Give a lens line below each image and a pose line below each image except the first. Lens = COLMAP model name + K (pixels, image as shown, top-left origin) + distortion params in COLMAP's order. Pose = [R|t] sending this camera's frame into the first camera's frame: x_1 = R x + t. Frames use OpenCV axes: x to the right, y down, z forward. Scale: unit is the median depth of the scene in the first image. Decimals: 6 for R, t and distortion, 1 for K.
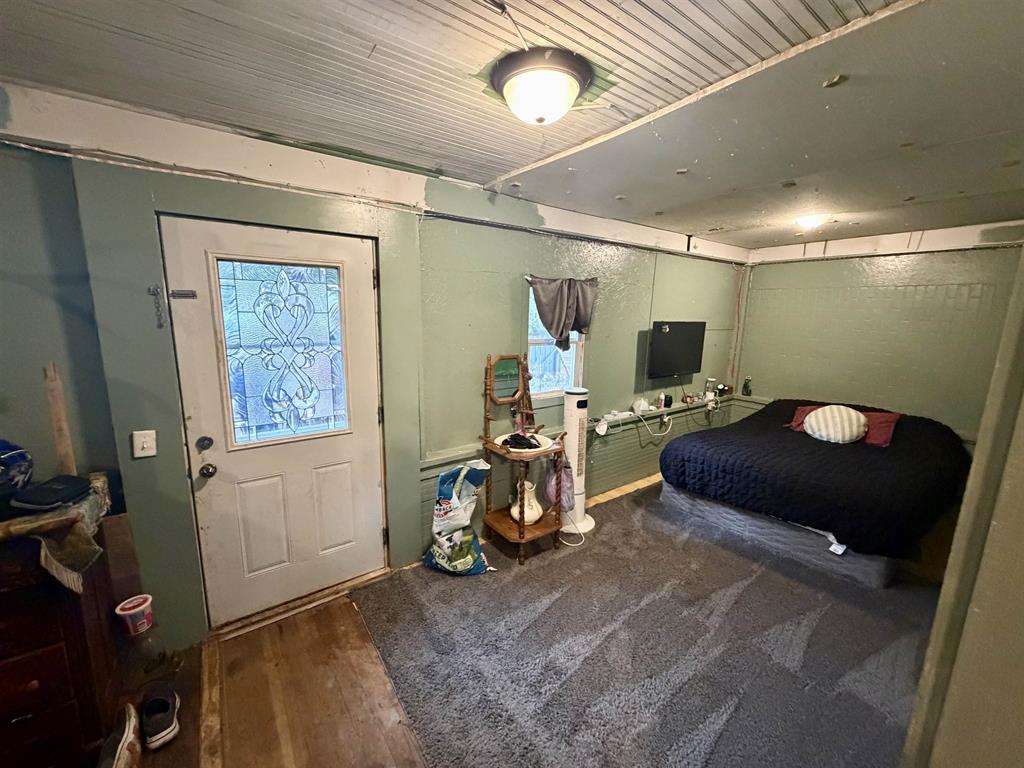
lens RADIAL K [[409.1, 0, 508.1], [0, 409.1, 383.2], [0, 0, 1]] dist [0.000057, 0.000034]
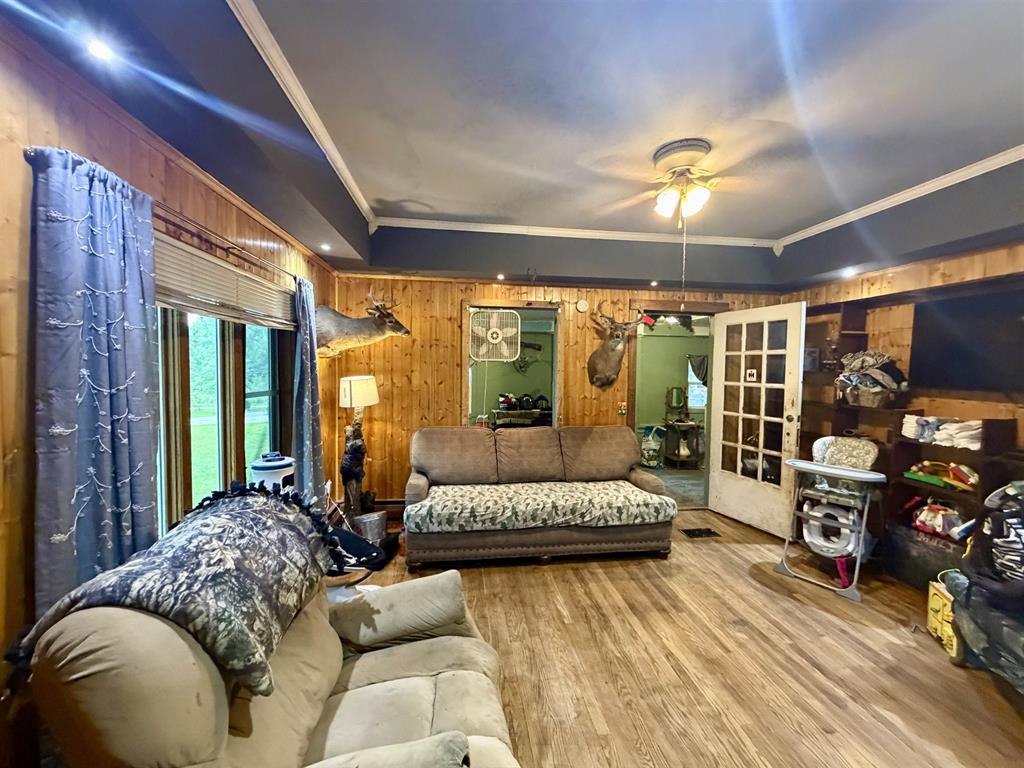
lens RADIAL K [[409.1, 0, 508.1], [0, 409.1, 383.2], [0, 0, 1]] dist [0.000057, 0.000034]
pose [[0.878108, 0.021657, -0.477971, 0.430596], [-0.088375, 0.989128, -0.117542, 0.434252], [0.470229, 0.145456, 0.870475, -2.429215]]
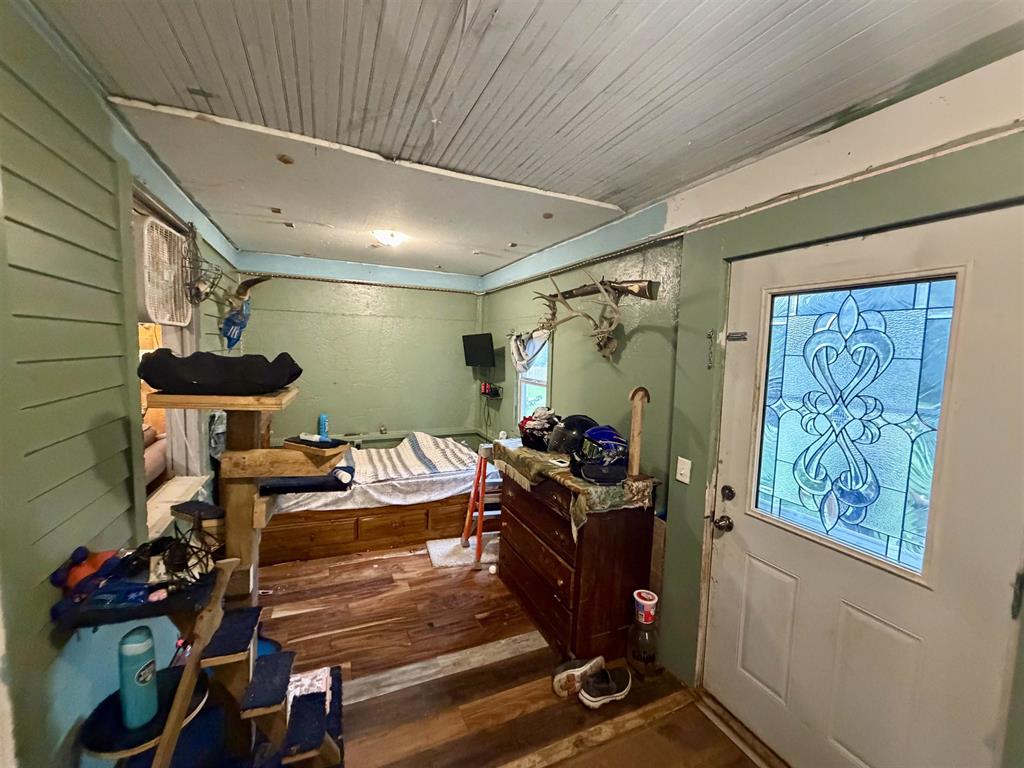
lens RADIAL K [[409.1, 0, 508.1], [0, 409.1, 383.2], [0, 0, 1]] dist [0.000057, 0.000034]
pose [[-0.200769, 0.062265, -0.977658, 0.255710], [-0.202357, 0.973819, 0.103576, -0.092129], [0.958511, 0.218631, -0.182913, 0.627780]]
